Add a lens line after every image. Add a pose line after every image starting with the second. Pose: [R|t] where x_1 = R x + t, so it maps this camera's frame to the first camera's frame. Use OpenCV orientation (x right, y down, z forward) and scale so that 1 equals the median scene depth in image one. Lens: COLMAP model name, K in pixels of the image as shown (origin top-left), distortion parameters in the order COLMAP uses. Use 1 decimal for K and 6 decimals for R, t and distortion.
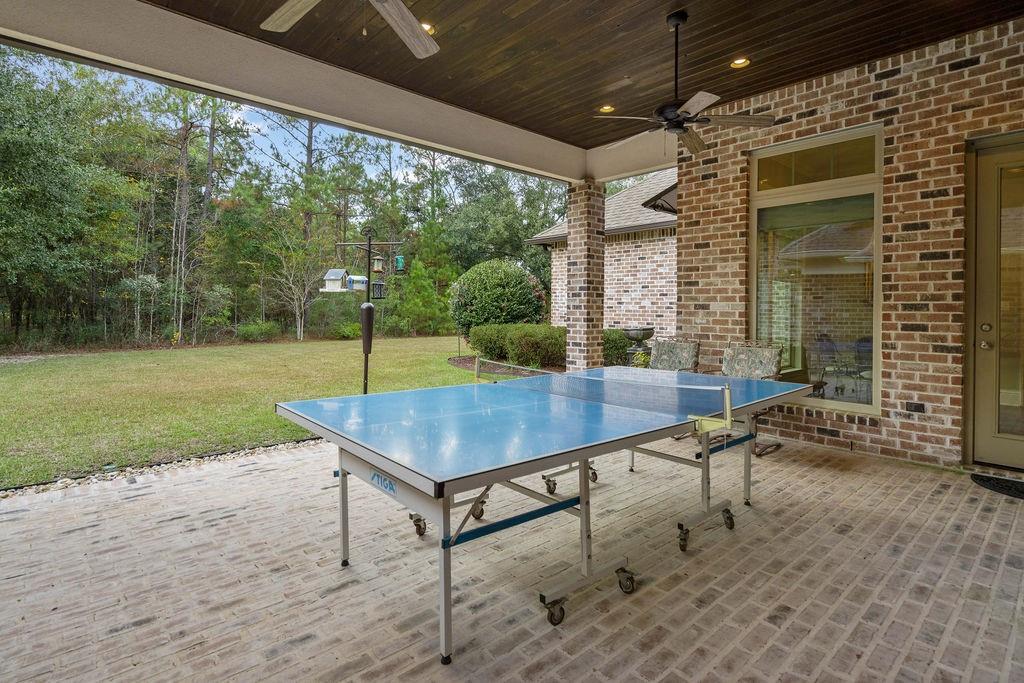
lens RADIAL K [[510.9, 0, 515.0], [0, 510.9, 329.8], [0, 0, 1]] dist [-0.002372, 0.000039]
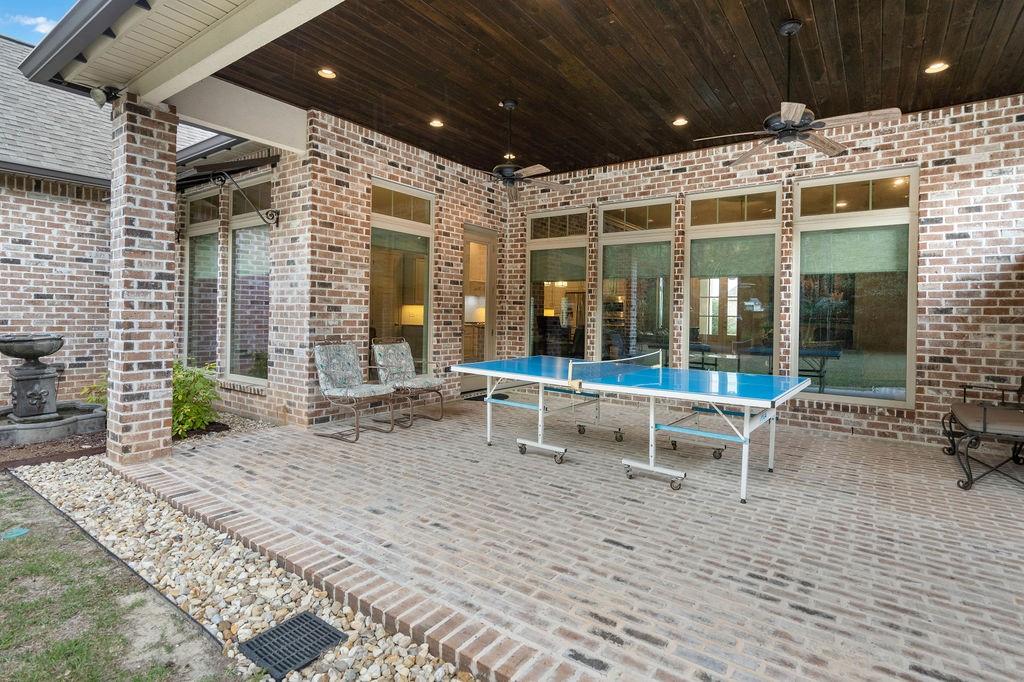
lens RADIAL K [[510.9, 0, 515.0], [0, 510.9, 329.3], [0, 0, 1]] dist [-0.002372, 0.000039]
pose [[-0.206075, -0.037735, 0.977808, -0.741509], [0.020696, 0.998865, 0.042909, -0.042177], [-0.978317, 0.029079, -0.205060, 0.899641]]
